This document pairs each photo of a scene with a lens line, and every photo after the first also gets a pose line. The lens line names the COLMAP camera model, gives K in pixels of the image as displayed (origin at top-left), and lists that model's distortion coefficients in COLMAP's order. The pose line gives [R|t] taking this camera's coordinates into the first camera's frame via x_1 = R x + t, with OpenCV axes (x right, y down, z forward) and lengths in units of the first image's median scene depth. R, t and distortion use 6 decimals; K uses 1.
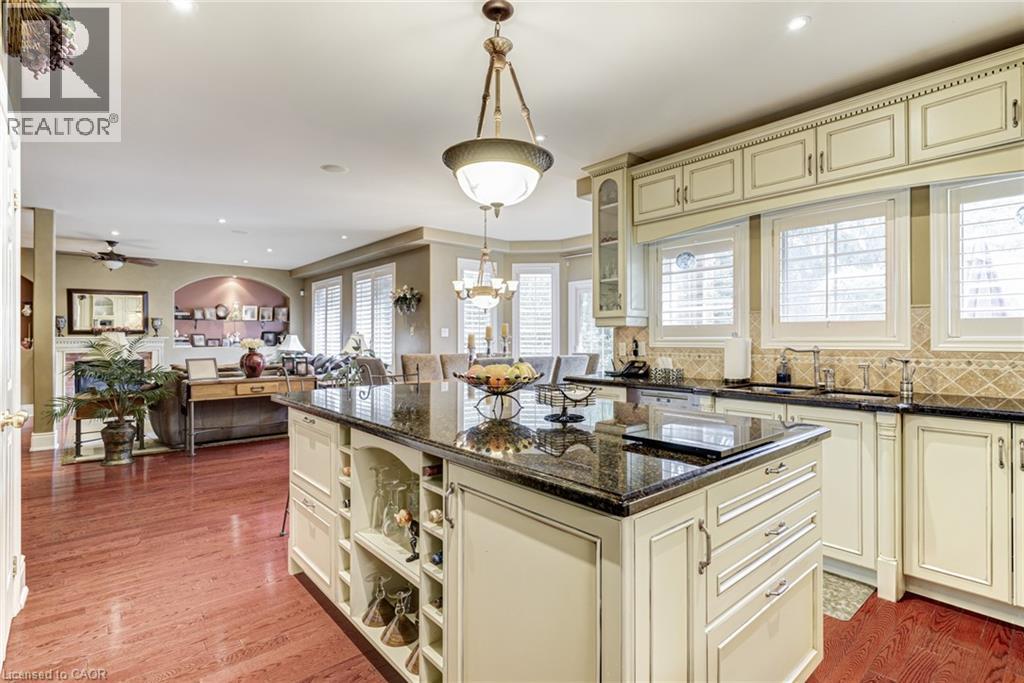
lens RADIAL K [[508.7, 0, 509.2], [0, 508.7, 338.9], [0, 0, 1]] dist [0.001560, -0.000952]
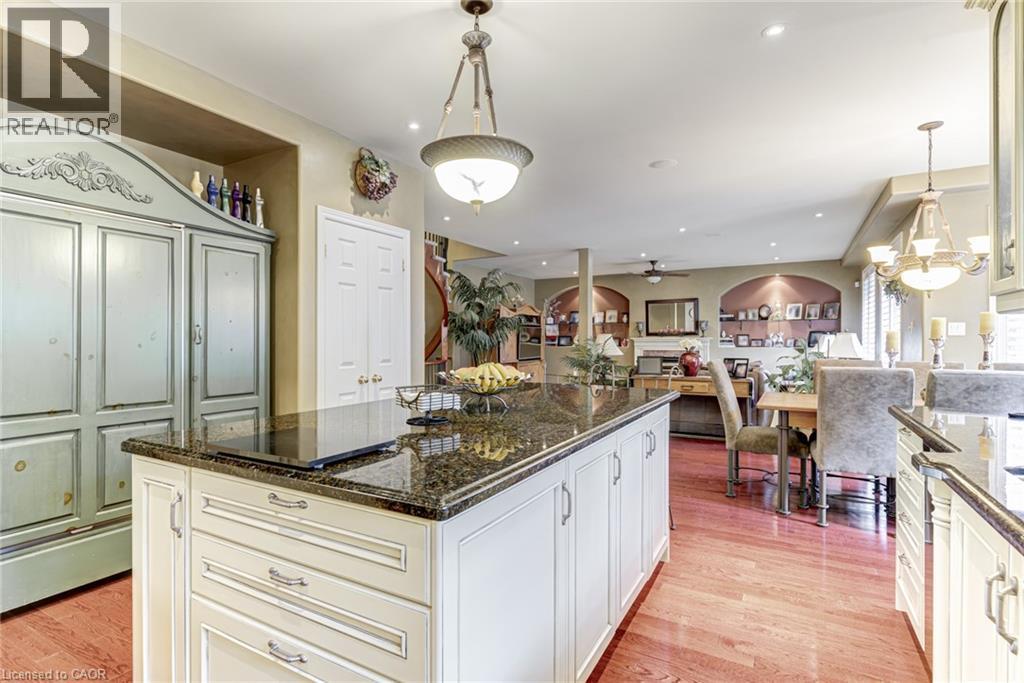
lens RADIAL K [[508.7, 0, 477.3], [0, 508.7, 343.4], [0, 0, 1]] dist [0.001560, -0.000952]
pose [[0.326232, 0.006314, -0.945269, 0.232904], [0.002662, 0.999968, 0.007598, -0.001001], [0.945286, -0.004995, 0.326205, 0.172565]]
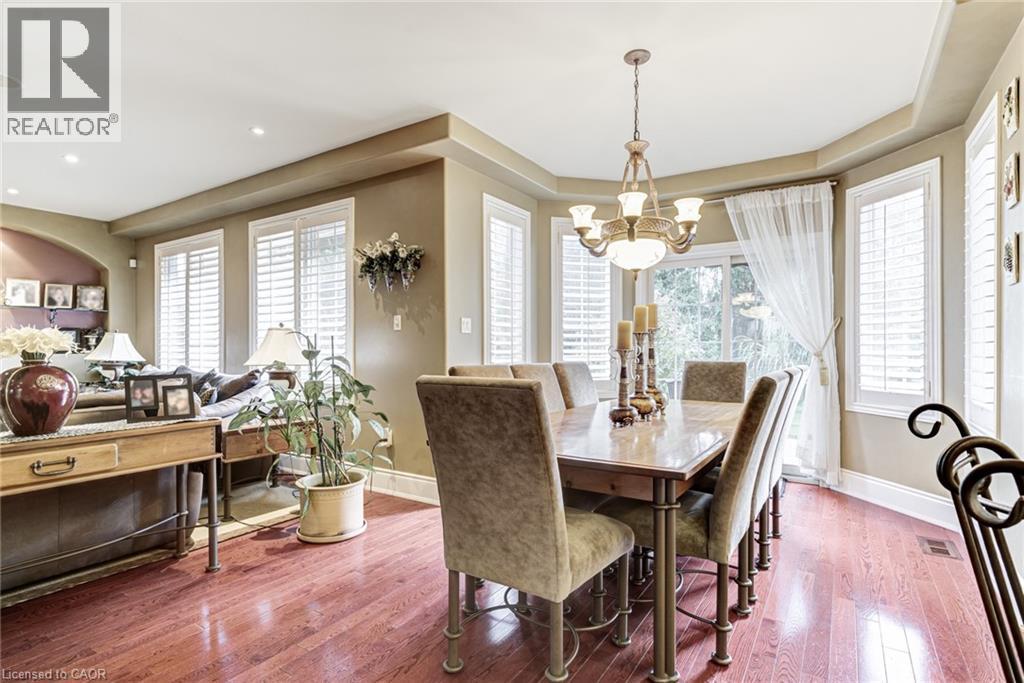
lens RADIAL K [[508.7, 0, 515.4], [0, 508.7, 350.9], [0, 0, 1]] dist [0.001560, -0.000952]
pose [[0.955590, 0.000220, 0.294698, -0.199858], [-0.002018, 0.999981, 0.005798, 0.009585], [-0.294691, -0.006135, 0.955573, 0.387863]]
